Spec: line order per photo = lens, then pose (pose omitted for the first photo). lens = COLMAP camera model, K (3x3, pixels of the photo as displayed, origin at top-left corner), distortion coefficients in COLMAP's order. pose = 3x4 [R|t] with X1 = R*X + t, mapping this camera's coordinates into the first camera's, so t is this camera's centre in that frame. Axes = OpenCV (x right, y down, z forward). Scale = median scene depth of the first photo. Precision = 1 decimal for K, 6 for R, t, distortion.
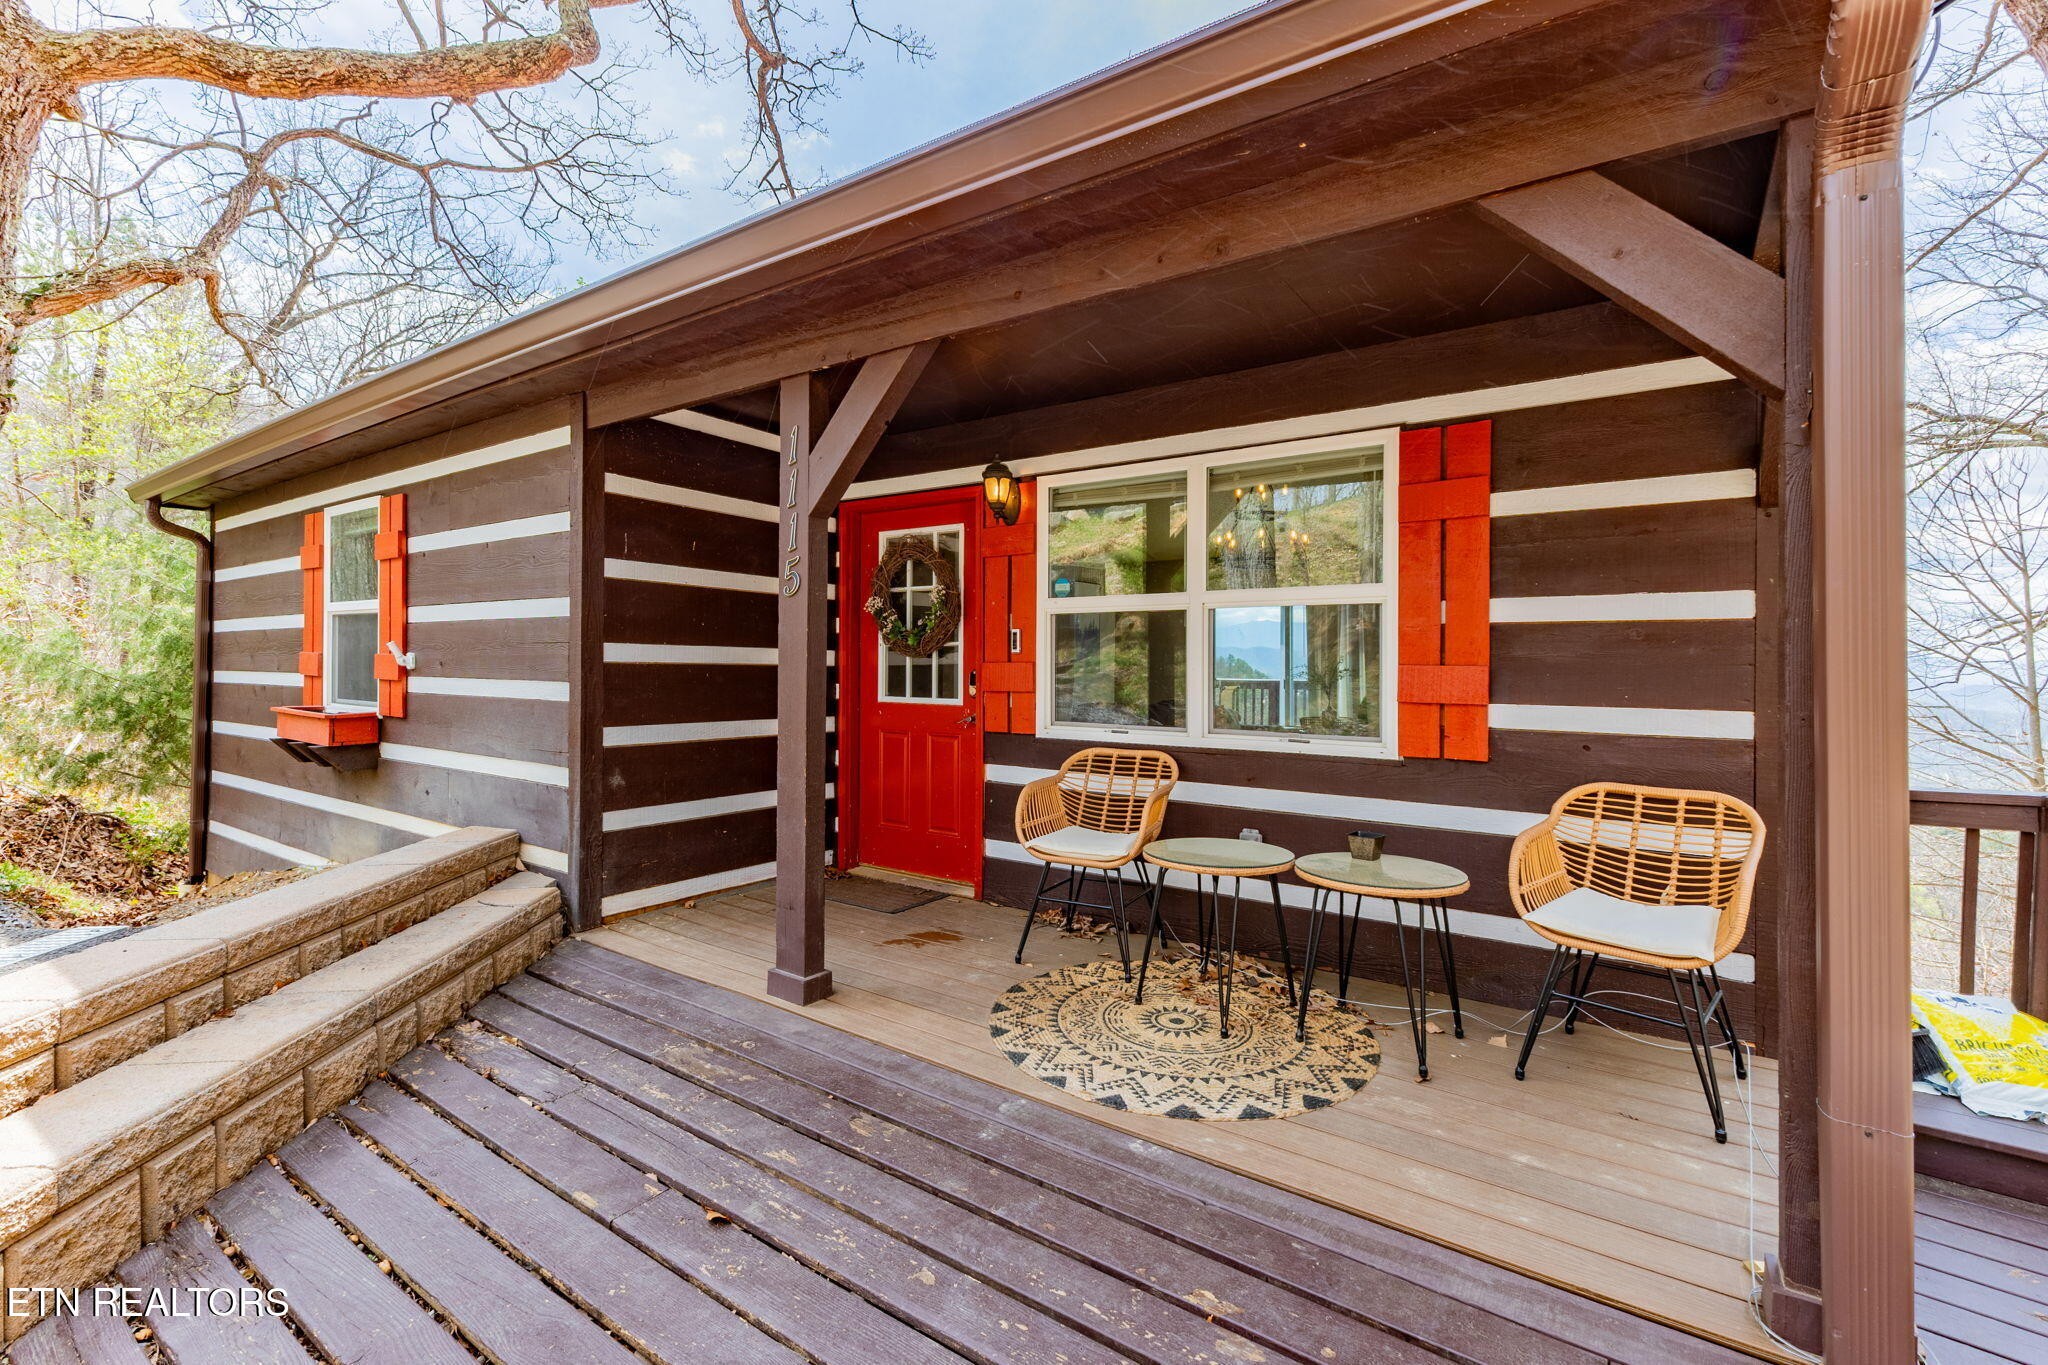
lens RADIAL K [[890.4, 0, 1030.1], [0, 890.4, 654.6], [0, 0, 1]] dist [0.000806, 0.000423]
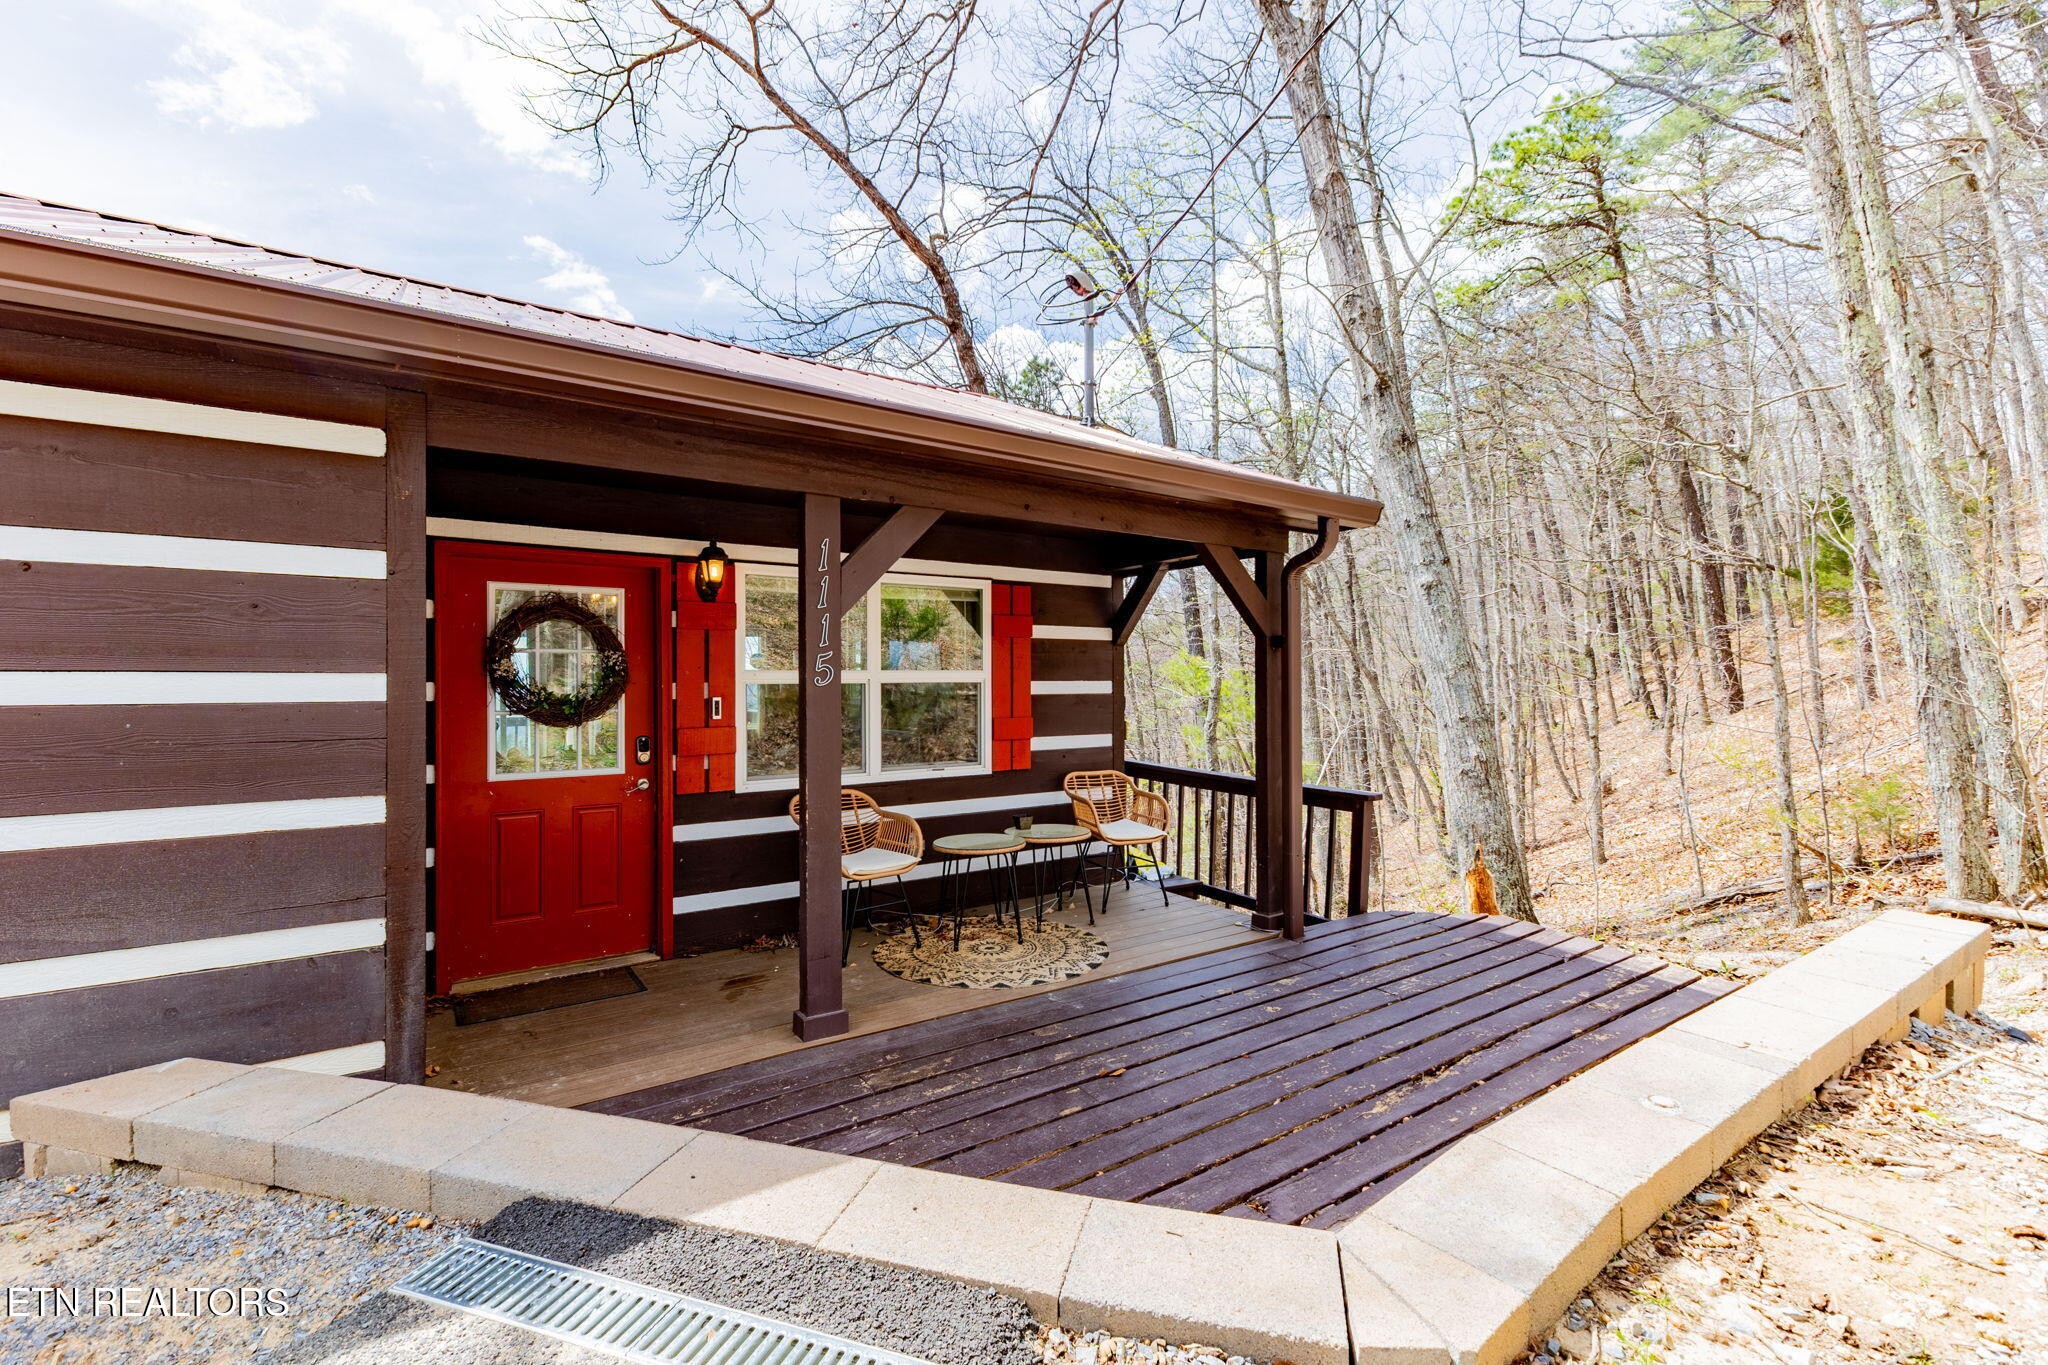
lens RADIAL K [[890.4, 0, 1026.1], [0, 890.4, 672.2], [0, 0, 1]] dist [0.000806, 0.000423]
pose [[0.355548, 0.001363, 0.934657, -1.248843], [-0.001400, 0.999999, -0.000926, -0.081485], [-0.934657, -0.000980, 0.355549, 0.348633]]
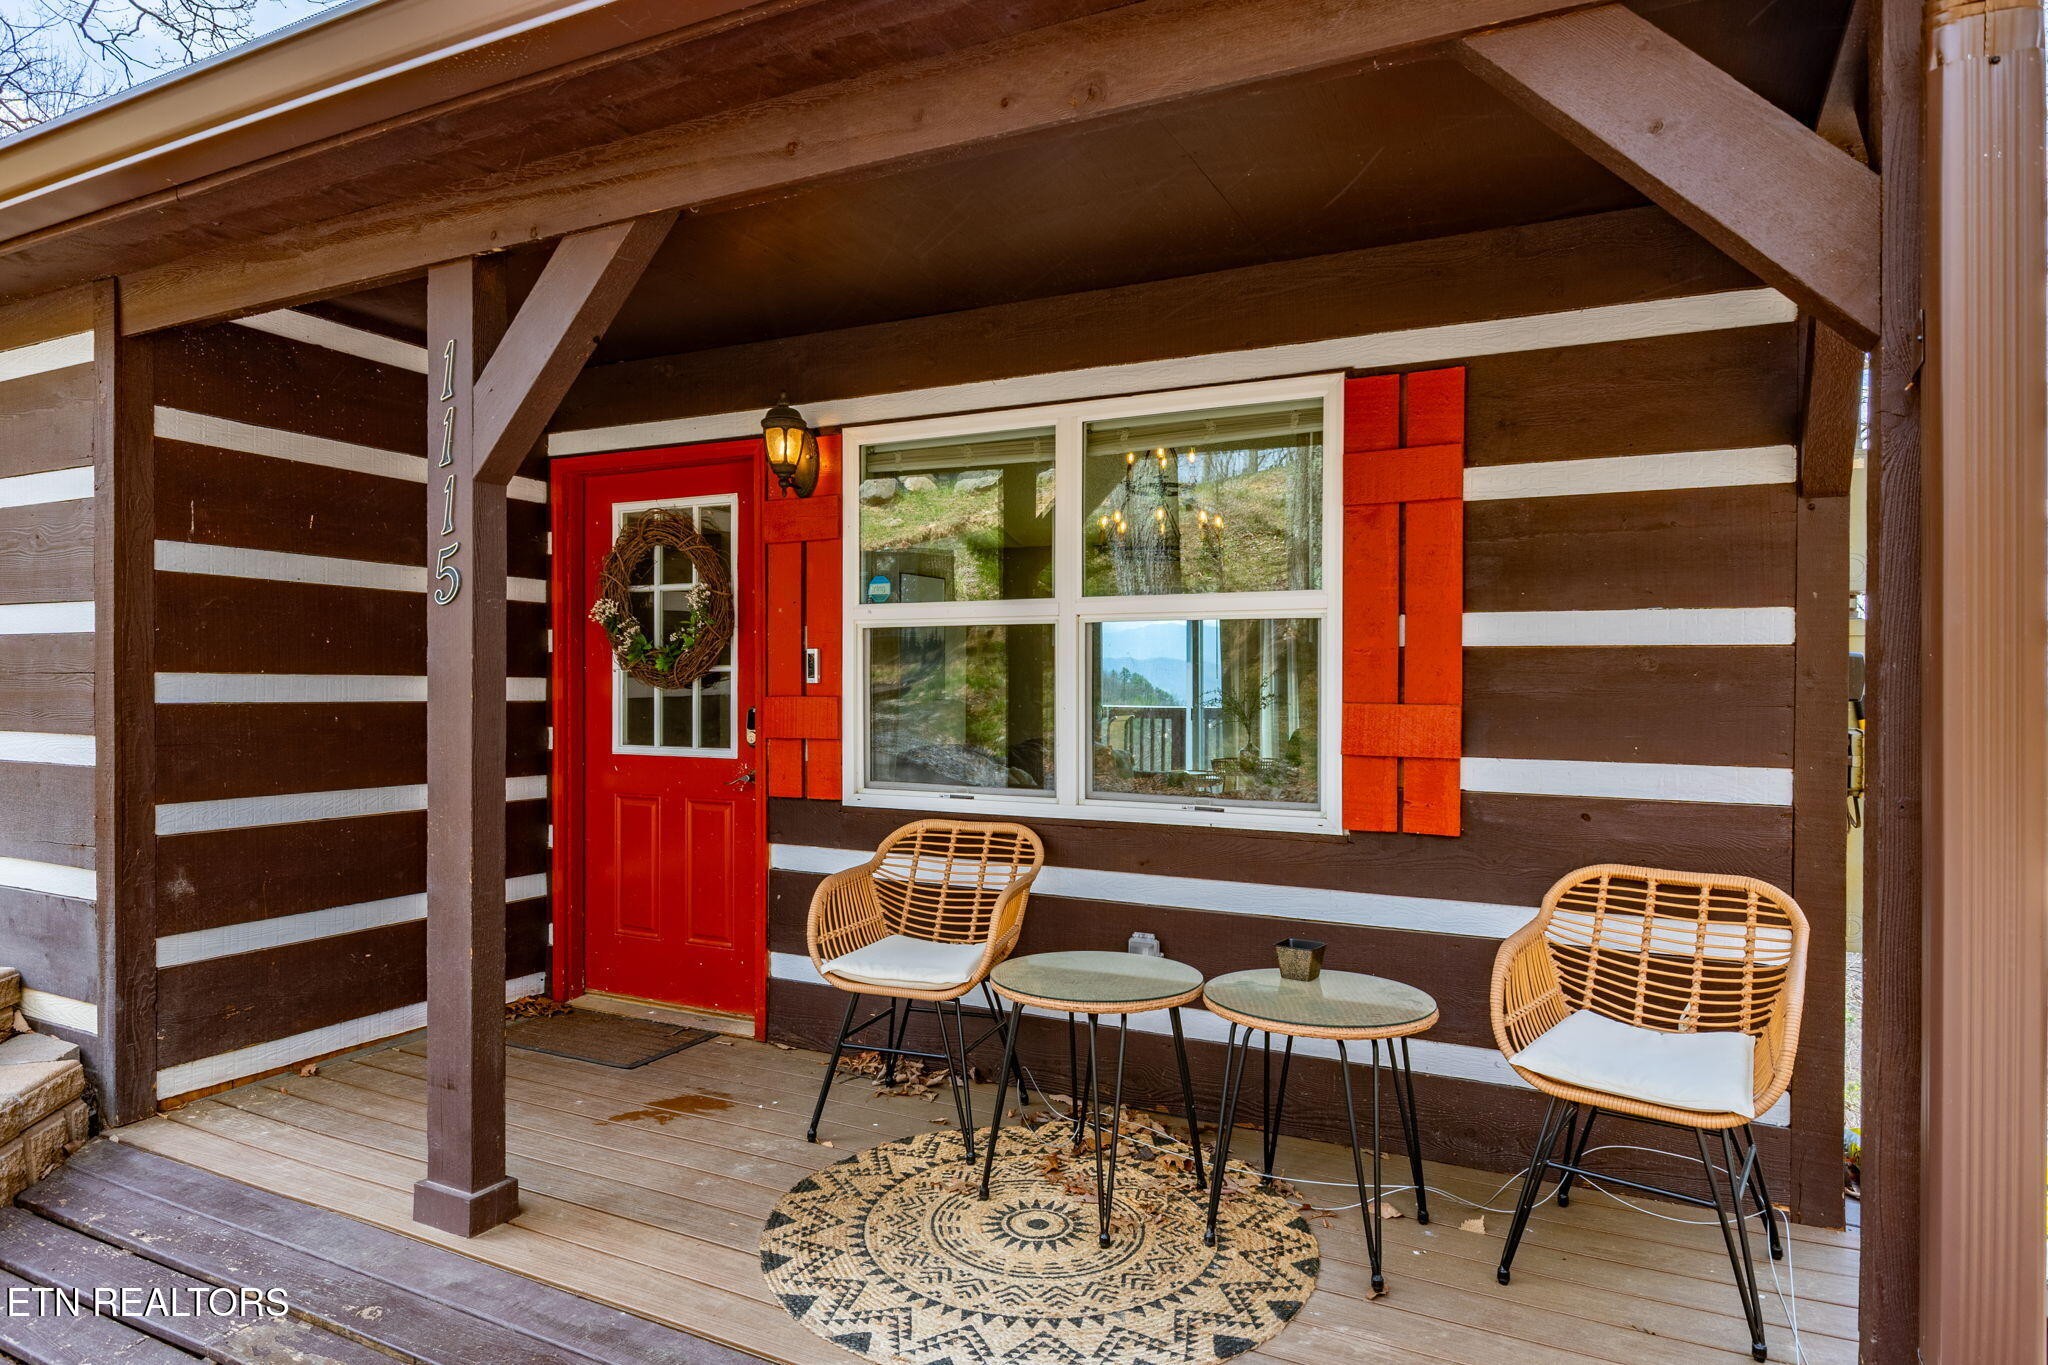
lens RADIAL K [[1179.0, 0, 1035.9], [0, 1179.0, 686.0], [0, 0, 1]] dist [-0.014302, -0.000476]
pose [[0.989357, -0.004945, 0.145427, 0.030795], [0.002505, 0.999853, 0.016956, -0.020687], [-0.145490, -0.016411, 0.989224, 0.098853]]
